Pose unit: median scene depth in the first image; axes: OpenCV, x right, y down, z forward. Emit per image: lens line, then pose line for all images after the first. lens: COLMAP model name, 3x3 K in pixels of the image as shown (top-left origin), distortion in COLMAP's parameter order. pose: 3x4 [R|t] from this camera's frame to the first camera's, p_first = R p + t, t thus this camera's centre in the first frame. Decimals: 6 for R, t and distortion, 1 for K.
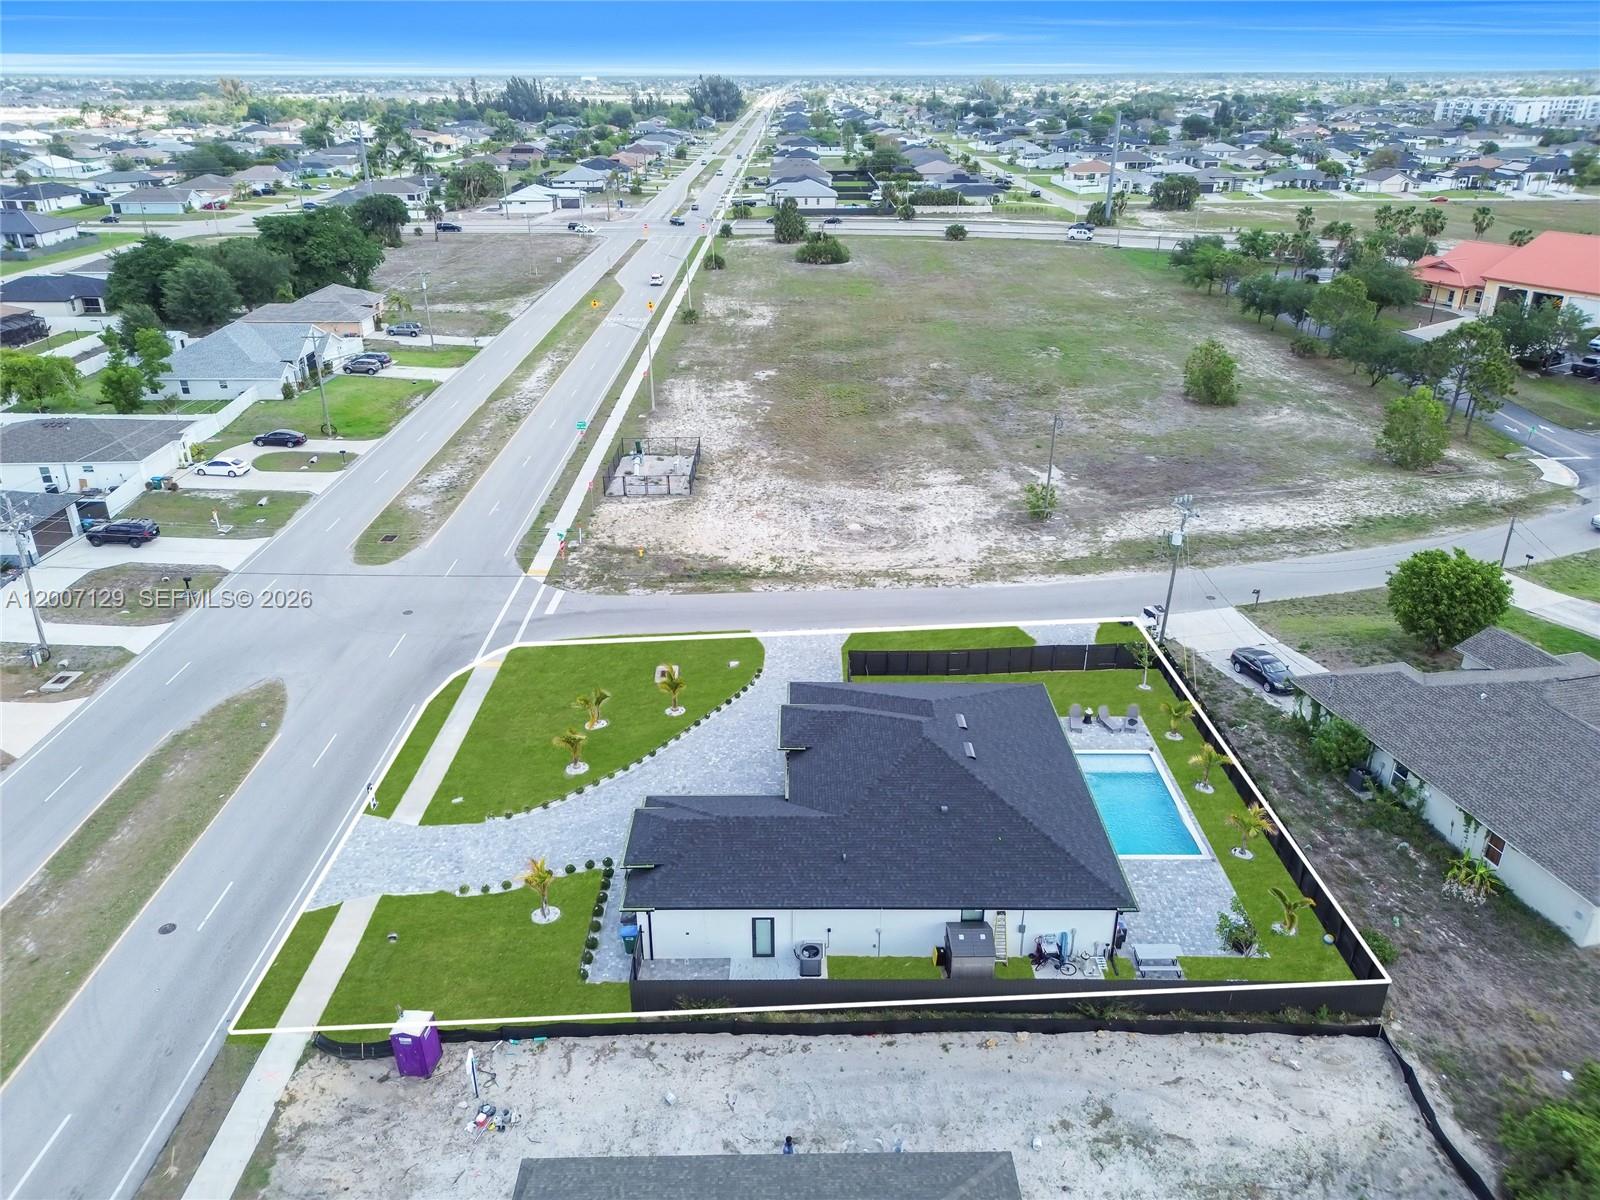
lens RADIAL K [[1116.7, 0, 798.3], [0, 1116.7, 602.0], [0, 0, 1]] dist [0.071276, -0.082082]
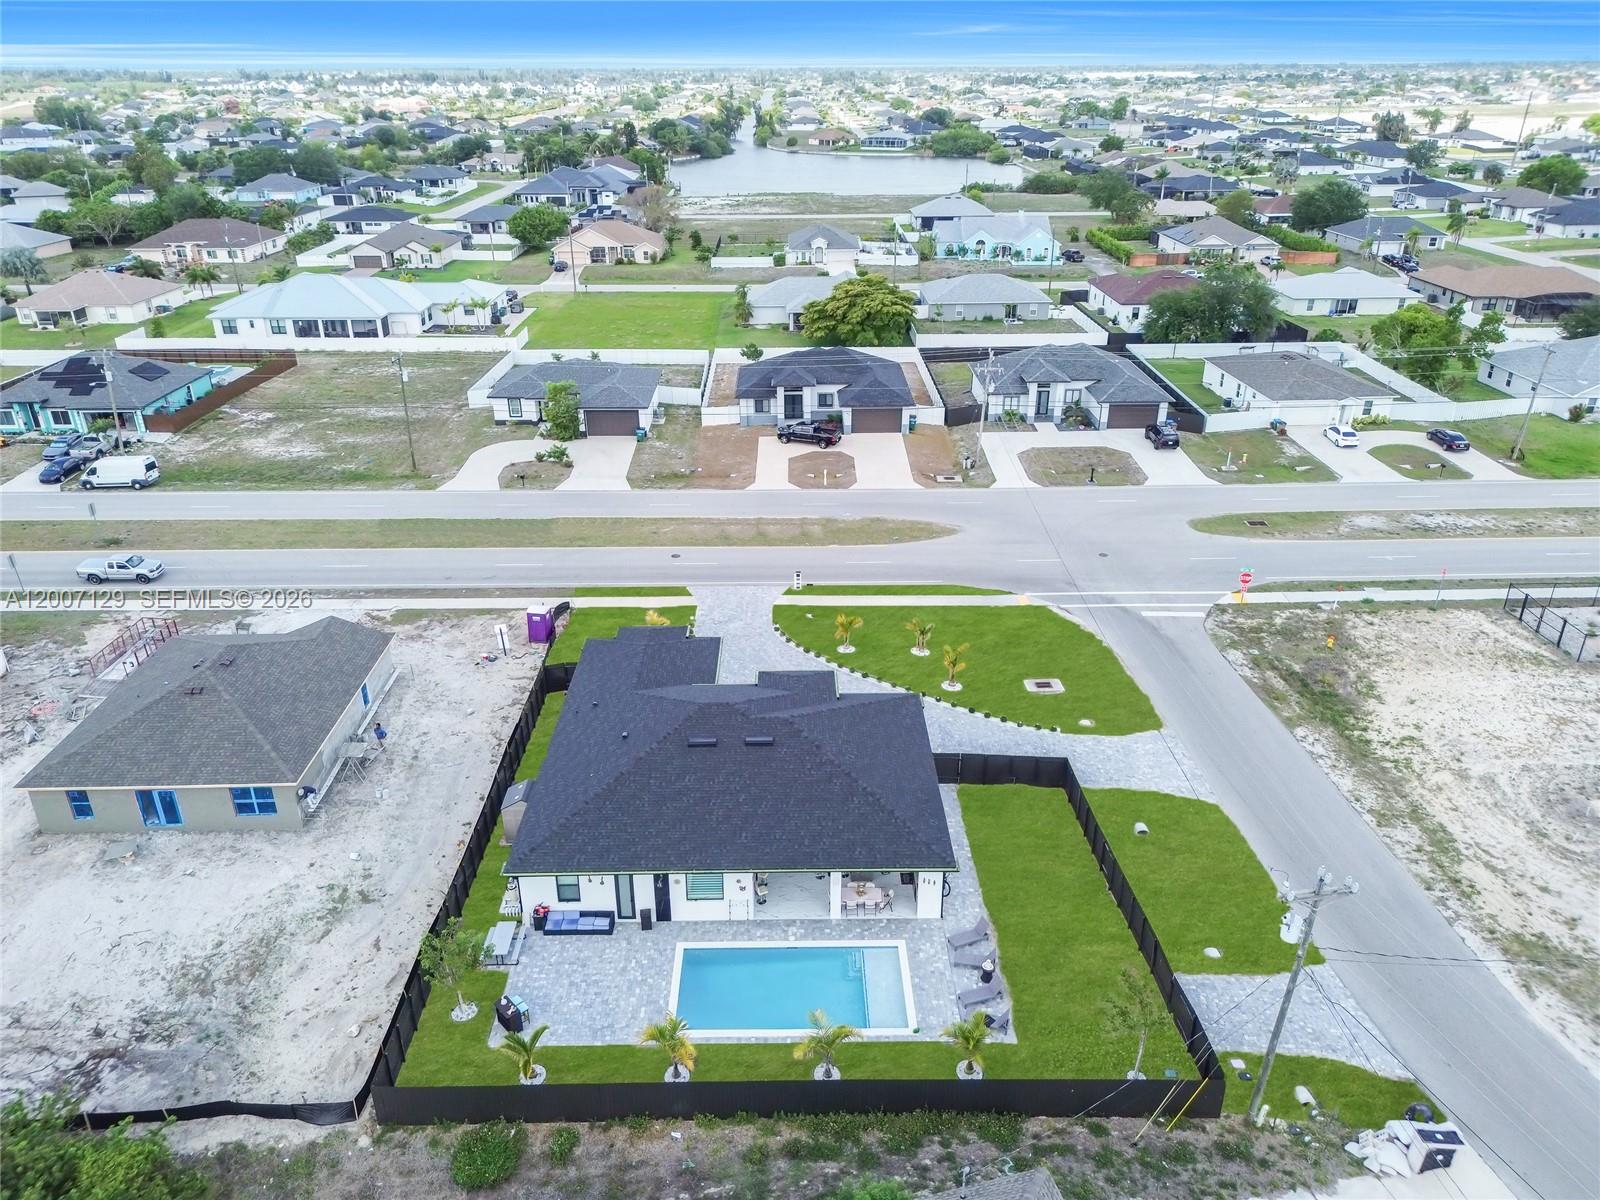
lens RADIAL K [[1116.7, 0, 798.3], [0, 1116.7, 602.0], [0, 0, 1]] dist [0.071276, -0.082082]
pose [[0.007481, 0.429717, -0.902933, 0.586708], [-0.419216, 0.821126, 0.387311, -0.227044], [0.907856, 0.375626, 0.186286, 0.509446]]
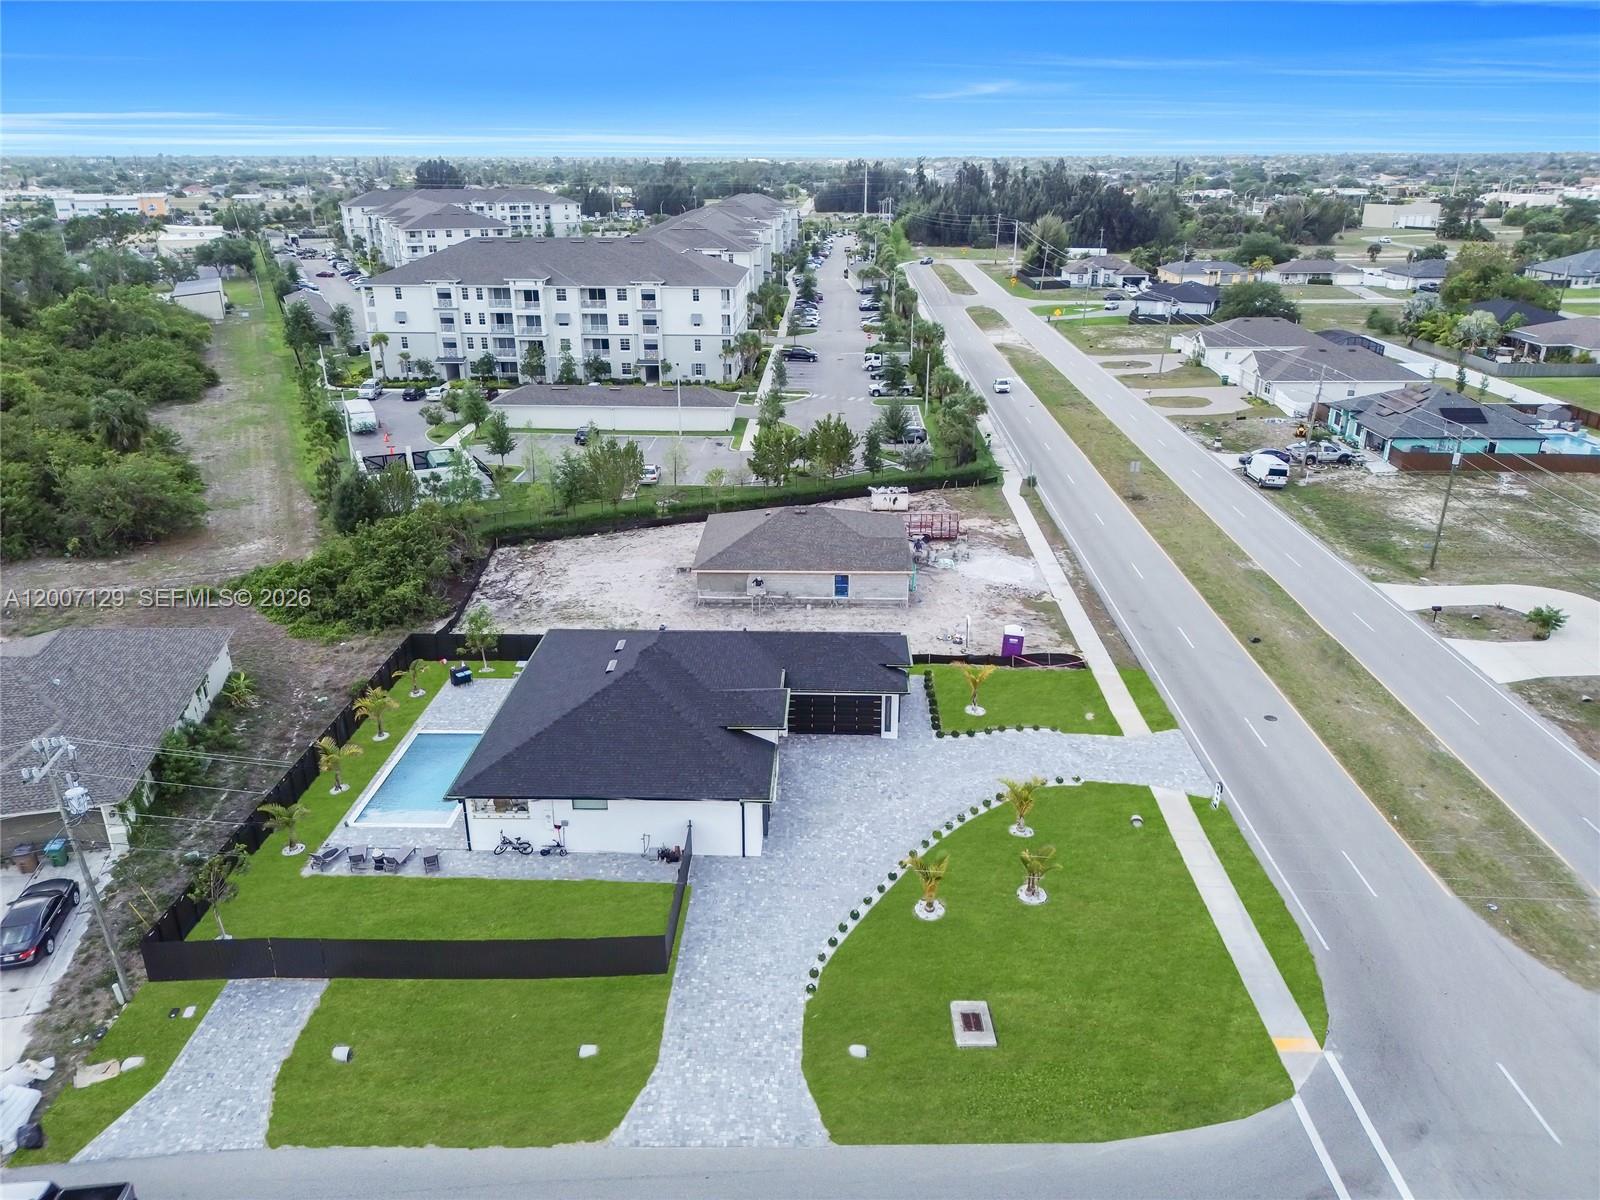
lens RADIAL K [[1116.7, 0, 798.3], [0, 1116.7, 602.0], [0, 0, 1]] dist [0.071276, -0.082082]
pose [[-0.999347, -0.010624, 0.034528, -0.038679], [0.017830, 0.686192, 0.727202, -0.427103], [-0.031419, 0.727343, -0.685555, 1.039772]]
